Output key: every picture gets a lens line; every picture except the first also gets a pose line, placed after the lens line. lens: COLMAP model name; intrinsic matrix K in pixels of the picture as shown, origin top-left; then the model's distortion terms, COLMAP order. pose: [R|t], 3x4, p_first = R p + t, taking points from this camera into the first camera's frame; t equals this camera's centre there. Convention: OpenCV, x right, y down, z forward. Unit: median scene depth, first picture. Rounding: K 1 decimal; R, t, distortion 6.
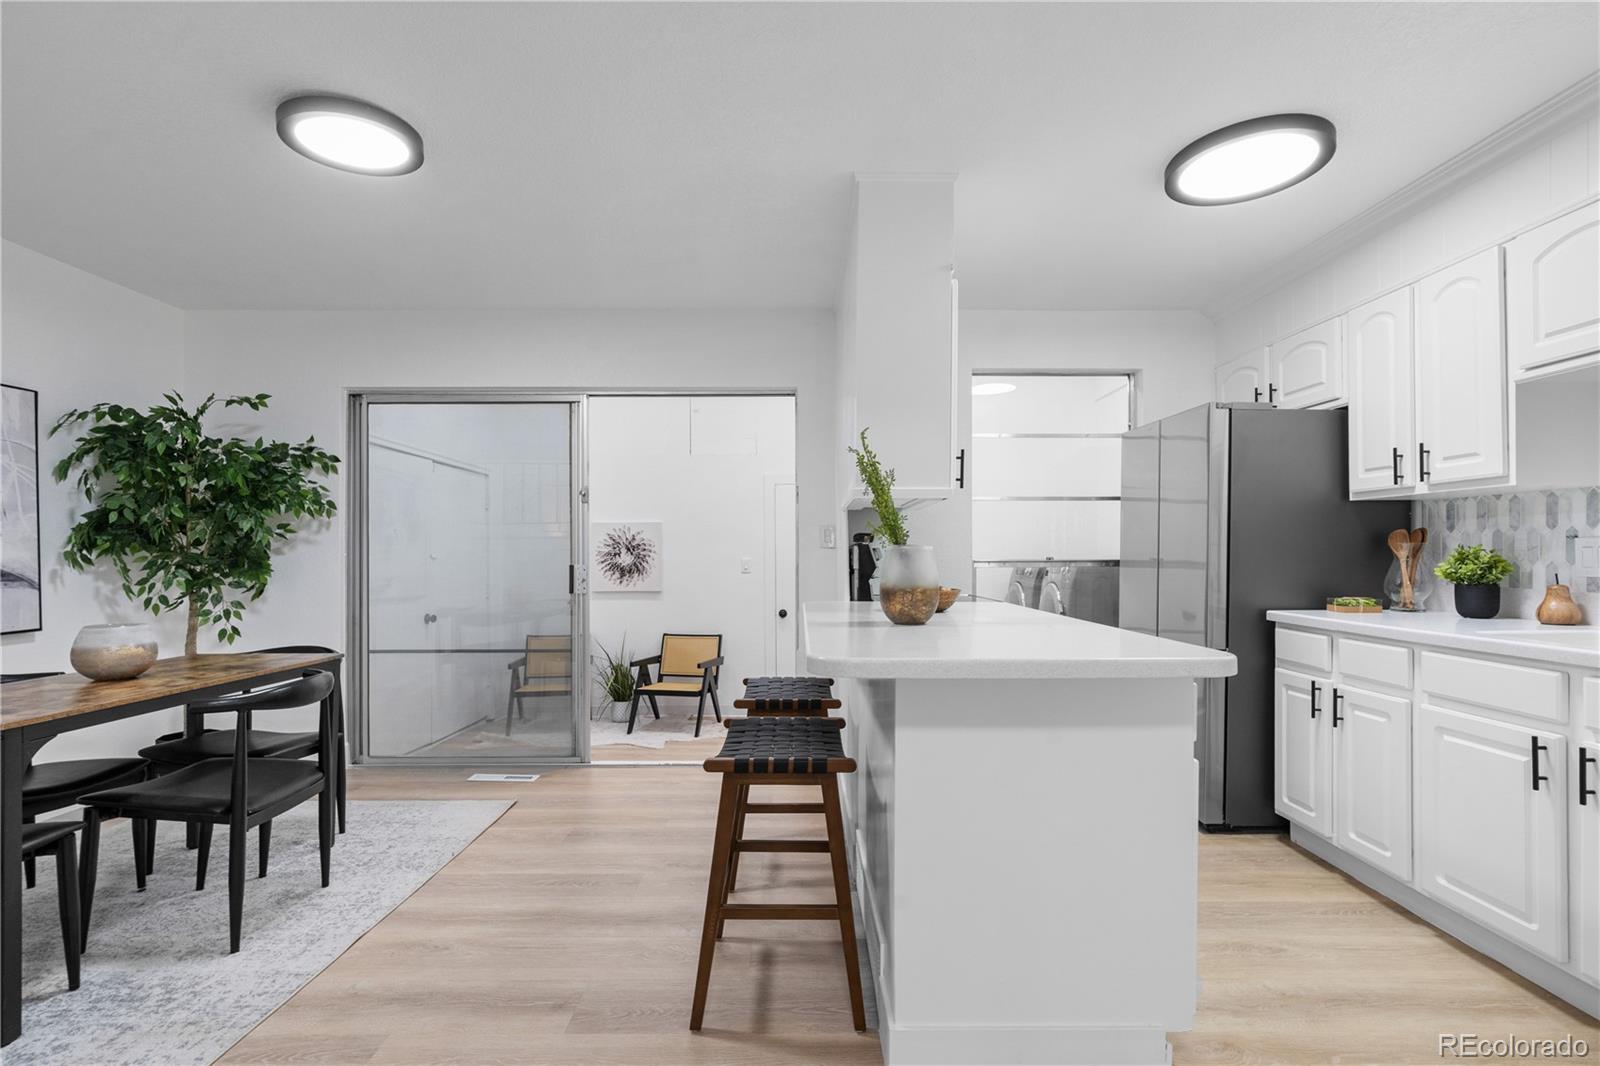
lens RADIAL K [[730.4, 0, 805.8], [0, 730.4, 553.4], [0, 0, 1]] dist [-0.012164, 0.006124]
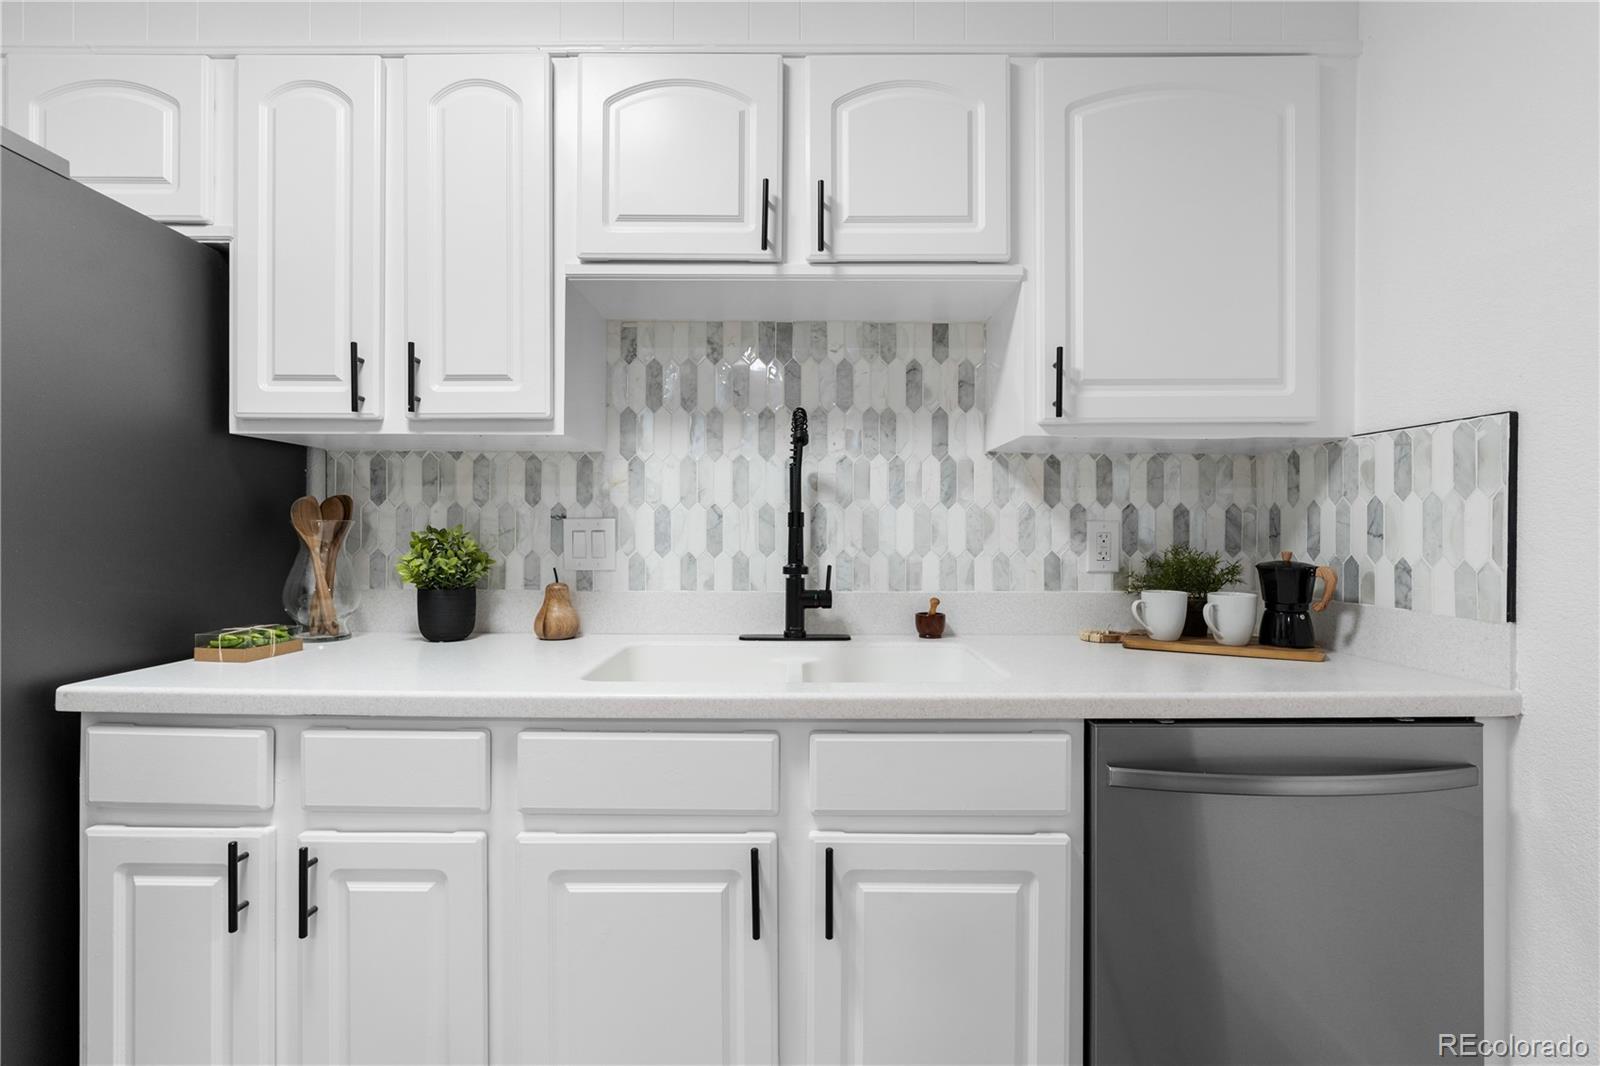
lens RADIAL K [[730.4, 0, 804.2], [0, 730.4, 533.0], [0, 0, 1]] dist [-0.012164, 0.006124]
pose [[0.015091, 0.002013, 0.999884, 0.283441], [-0.005208, 0.999985, -0.001934, -0.005782], [-0.999873, -0.005178, 0.015102, 0.668911]]
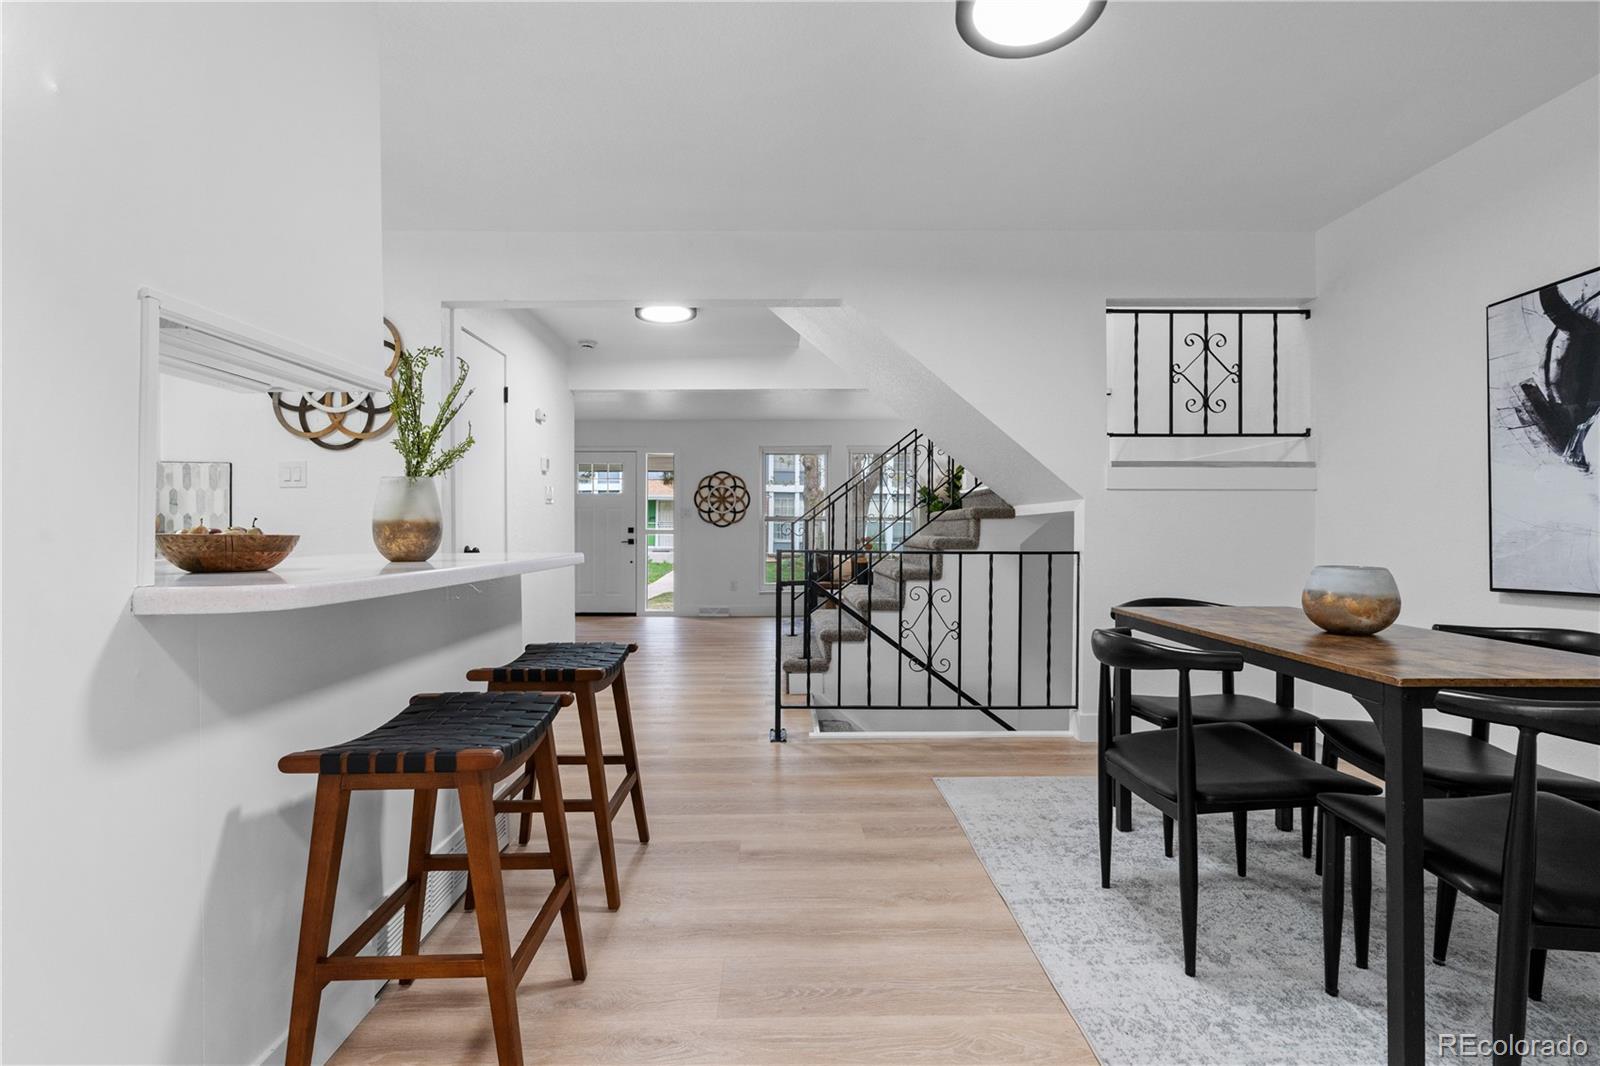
lens RADIAL K [[730.4, 0, 779.3], [0, 730.4, 533.4], [0, 0, 1]] dist [-0.012164, 0.006124]
pose [[-0.999916, 0.003657, 0.012439, -0.273042], [0.003644, 0.999993, -0.001063, 0.049919], [-0.012443, -0.001017, -0.999922, 1.540125]]
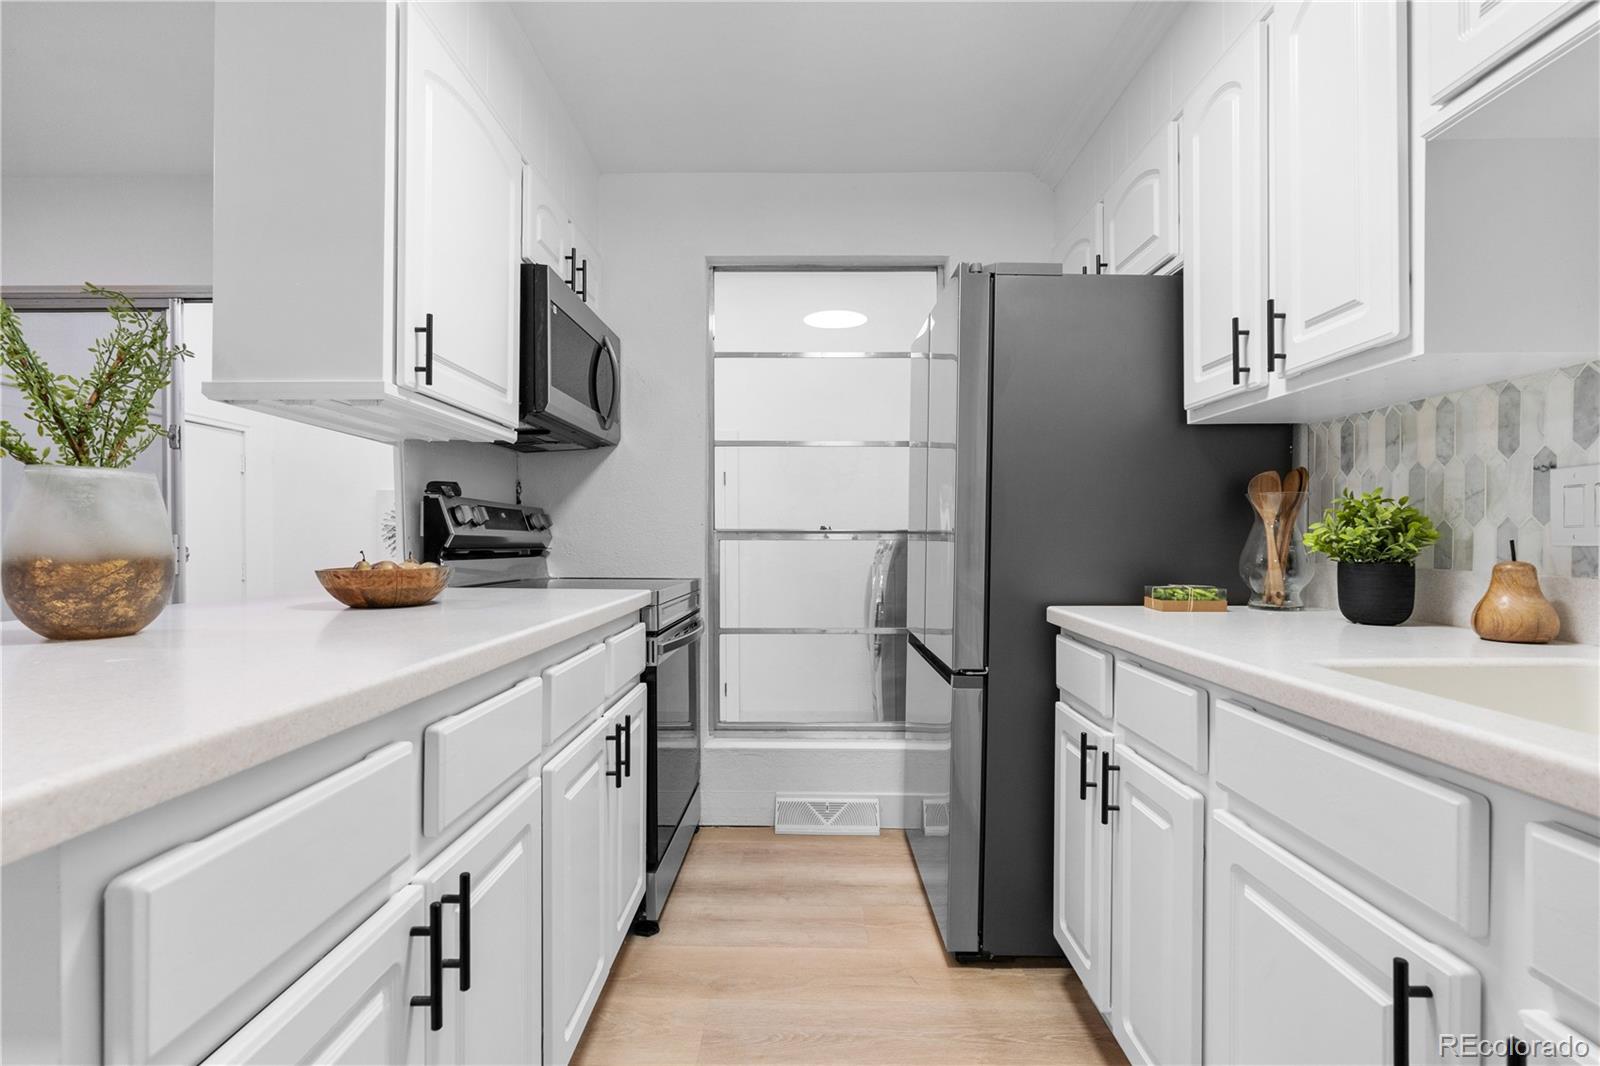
lens RADIAL K [[730.4, 0, 802.4], [0, 730.4, 545.8], [0, 0, 1]] dist [-0.012164, 0.006124]
pose [[0.999882, 0.003013, -0.015054, 0.494385], [-0.002857, 0.999942, 0.010391, 0.025371], [0.015085, -0.010347, 0.999833, 0.439961]]
